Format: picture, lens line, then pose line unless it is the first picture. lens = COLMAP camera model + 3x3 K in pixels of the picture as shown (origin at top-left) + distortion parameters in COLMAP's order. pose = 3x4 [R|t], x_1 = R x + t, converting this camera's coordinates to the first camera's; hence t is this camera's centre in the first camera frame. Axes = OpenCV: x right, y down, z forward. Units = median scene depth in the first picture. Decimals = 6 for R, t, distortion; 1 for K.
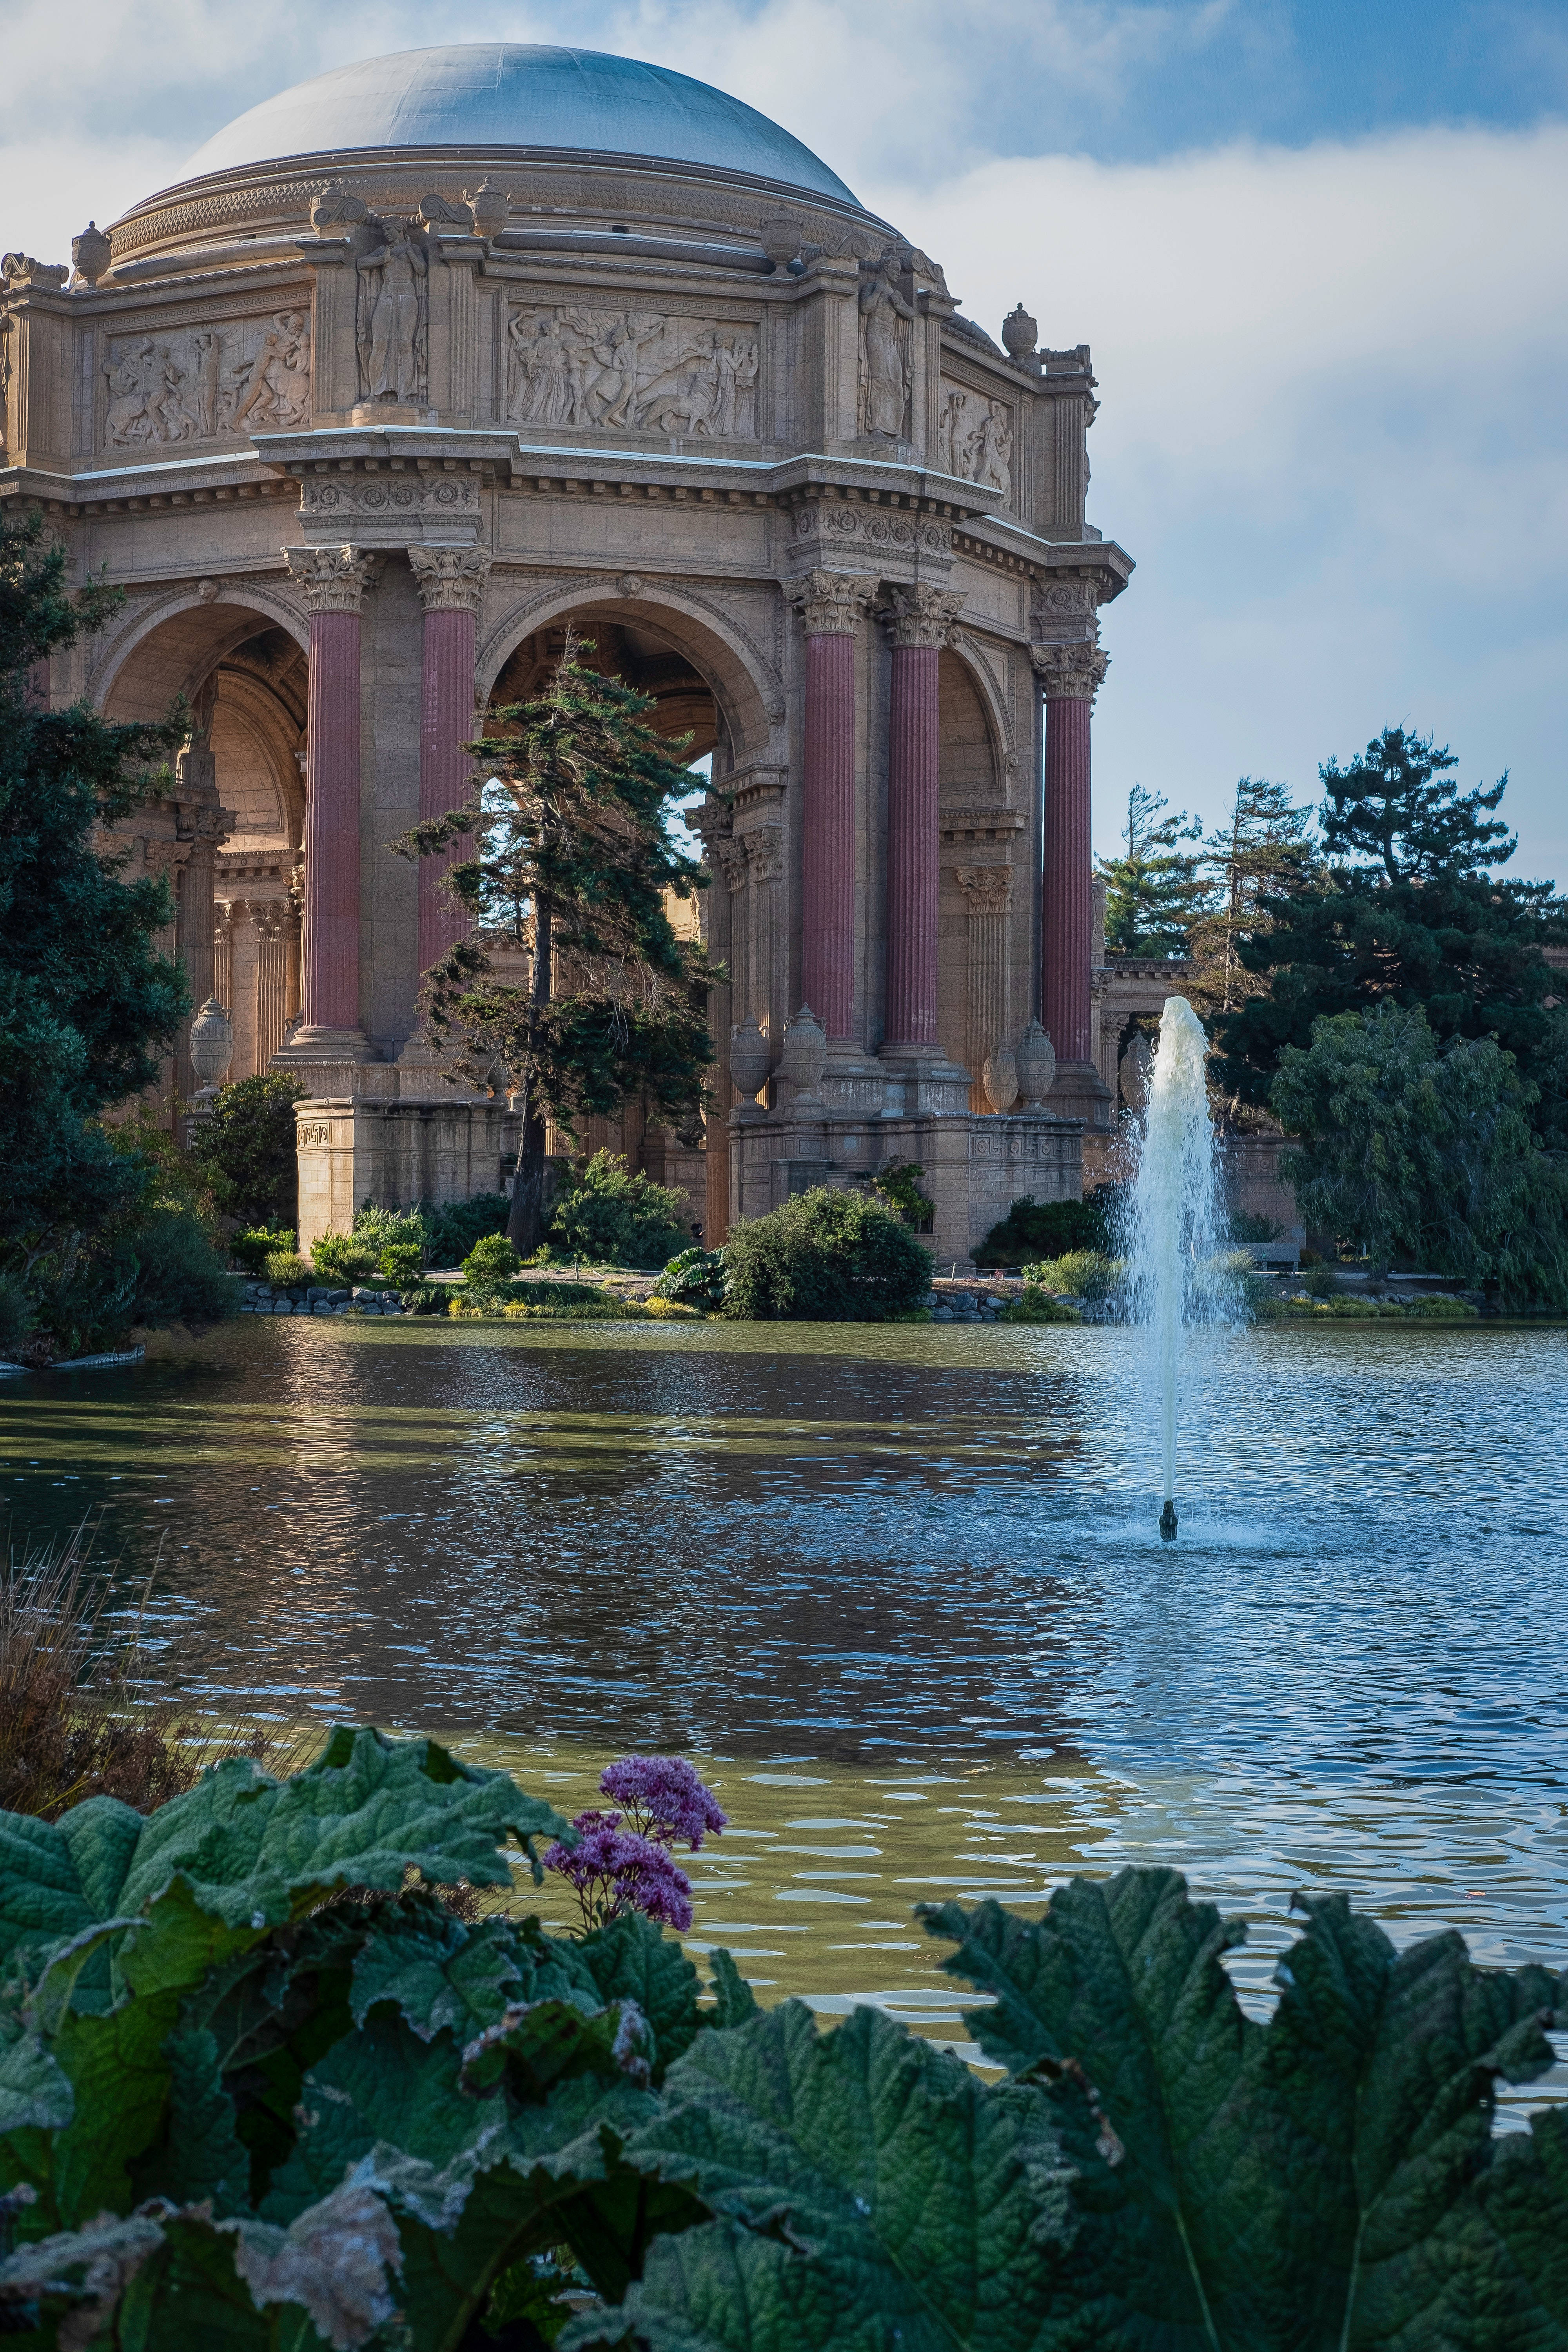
lens RADIAL K [[3680.5, 0, 784.0], [0, 3680.5, 1176.0], [0, 0, 1]] dist [0.019889, -0.083967]
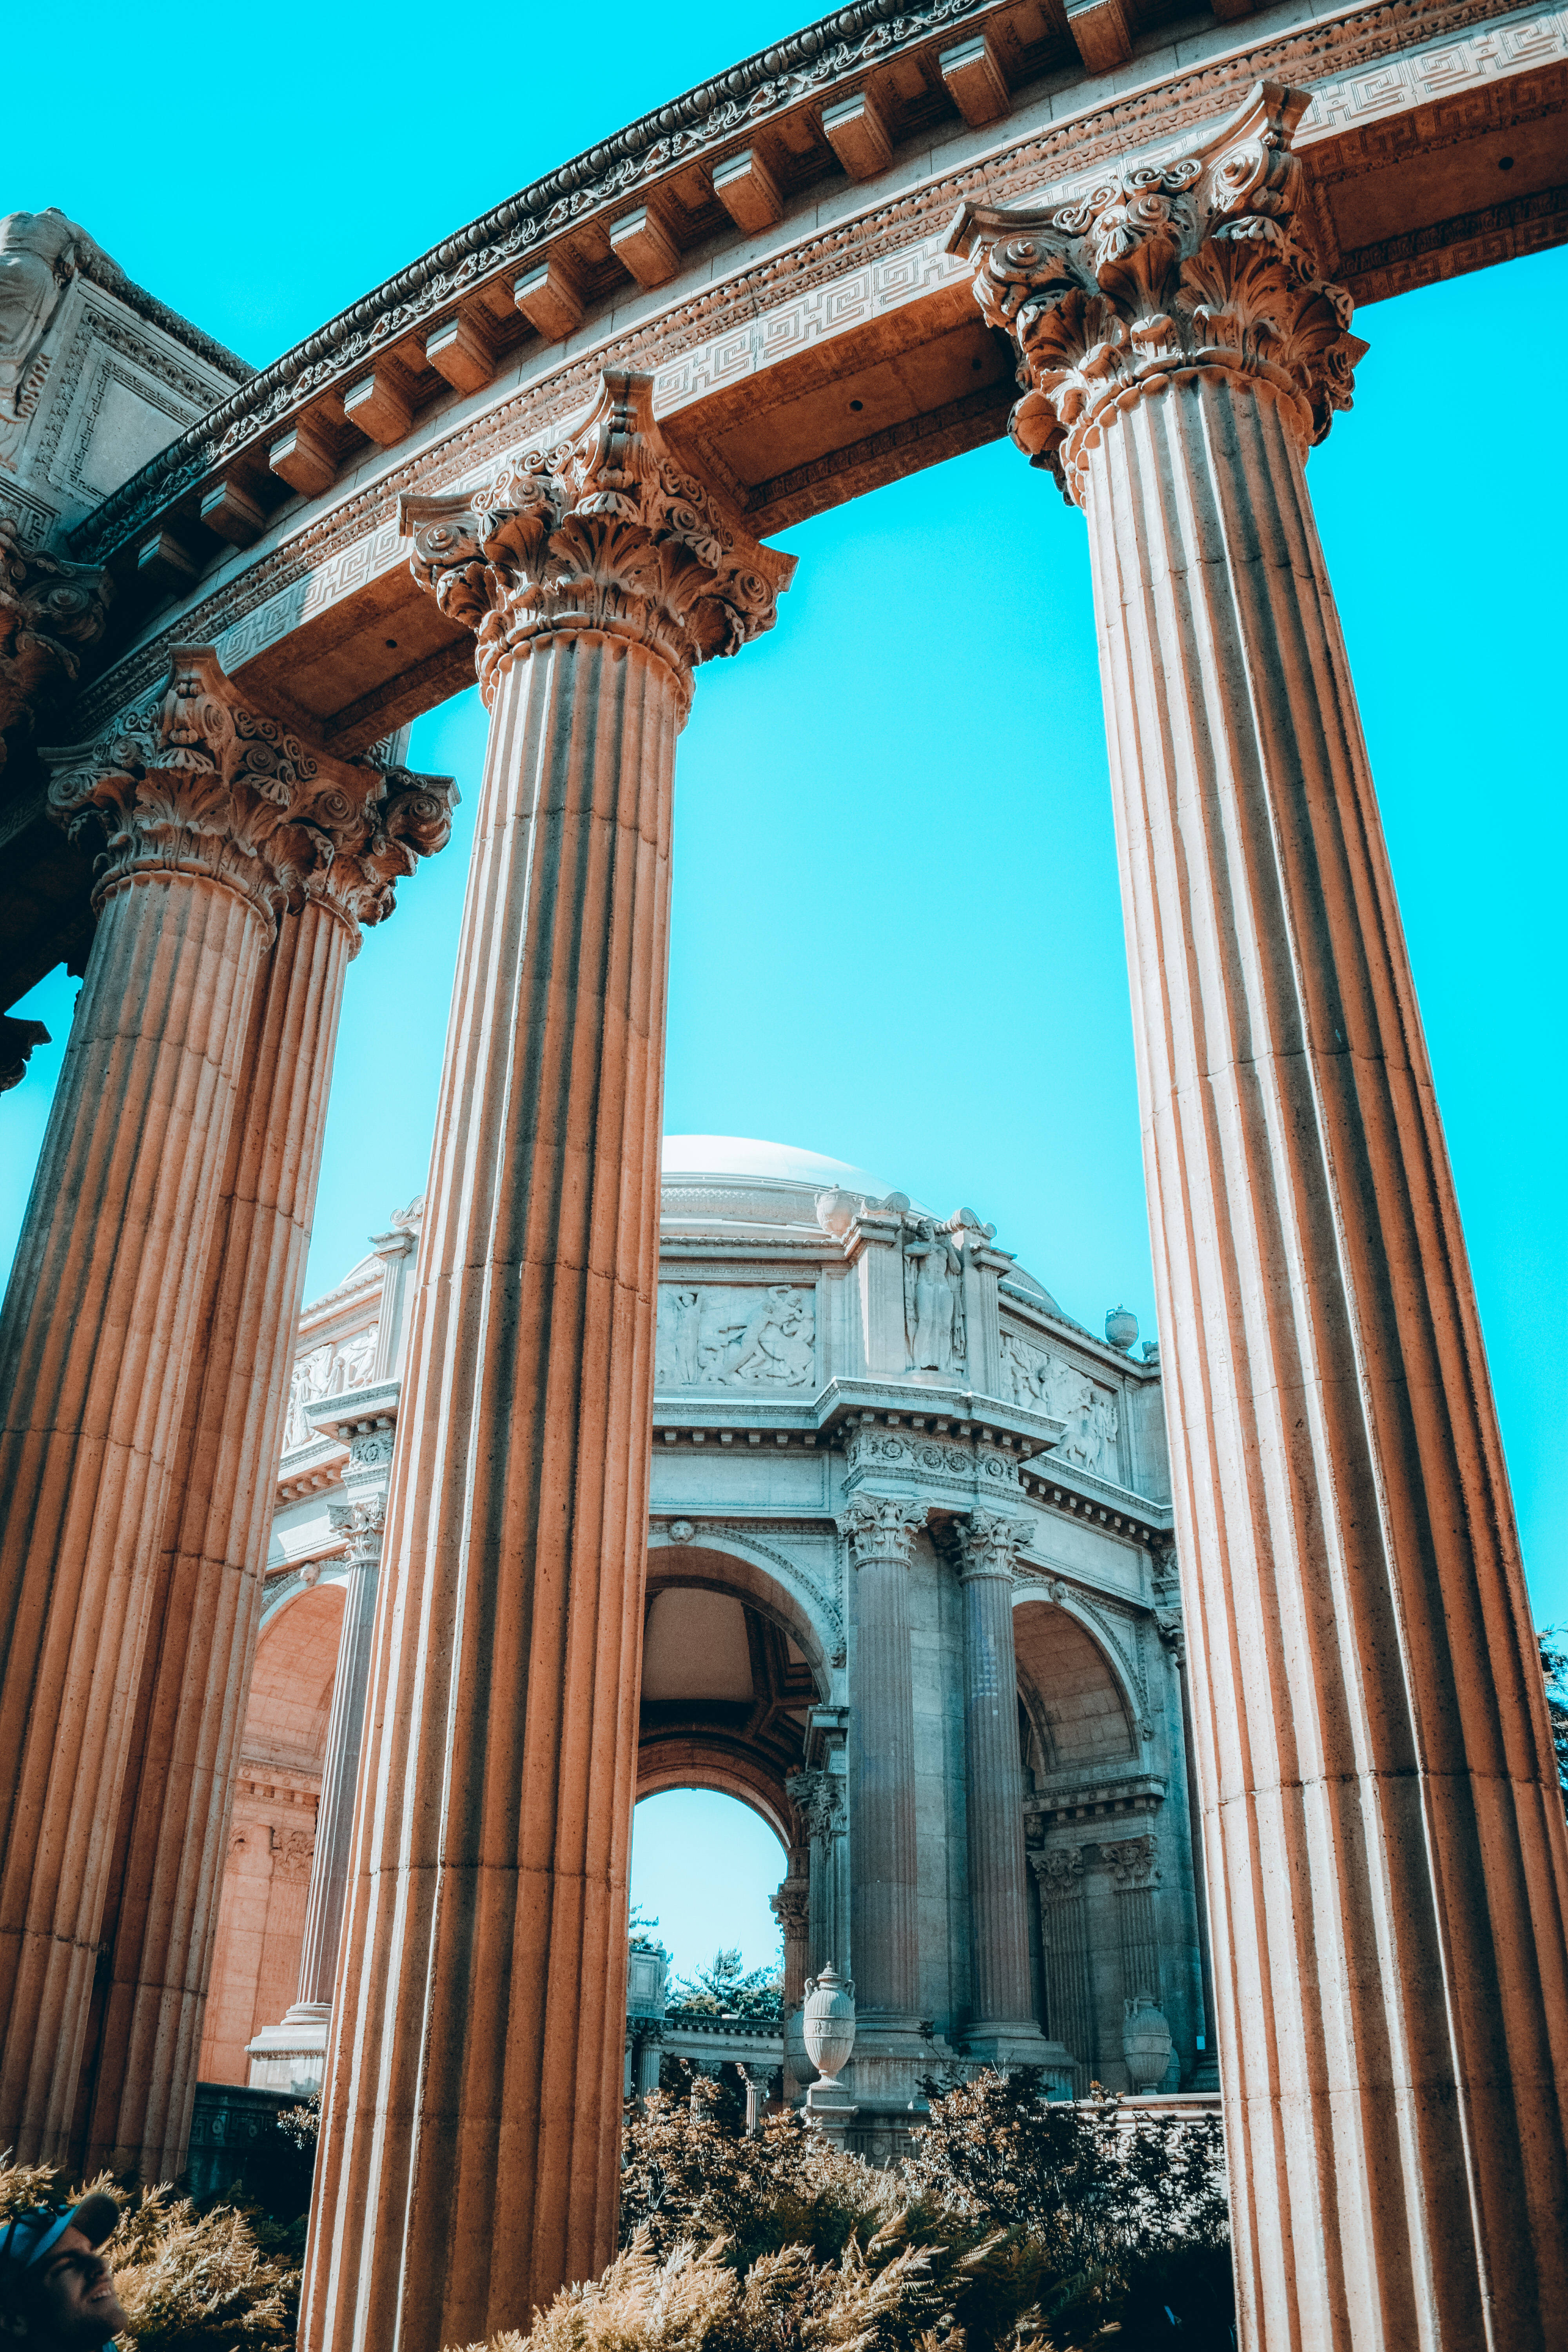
lens RADIAL K [[1901.4, 0, 784.0], [0, 1901.4, 1176.0], [0, 0, 1]] dist [-0.120478, -0.003253]
pose [[0.965882, -0.127039, -0.225685, 0.109530], [0.001265, 0.873729, -0.486411, 0.001839], [0.258981, 0.469530, 0.844080, 0.529874]]
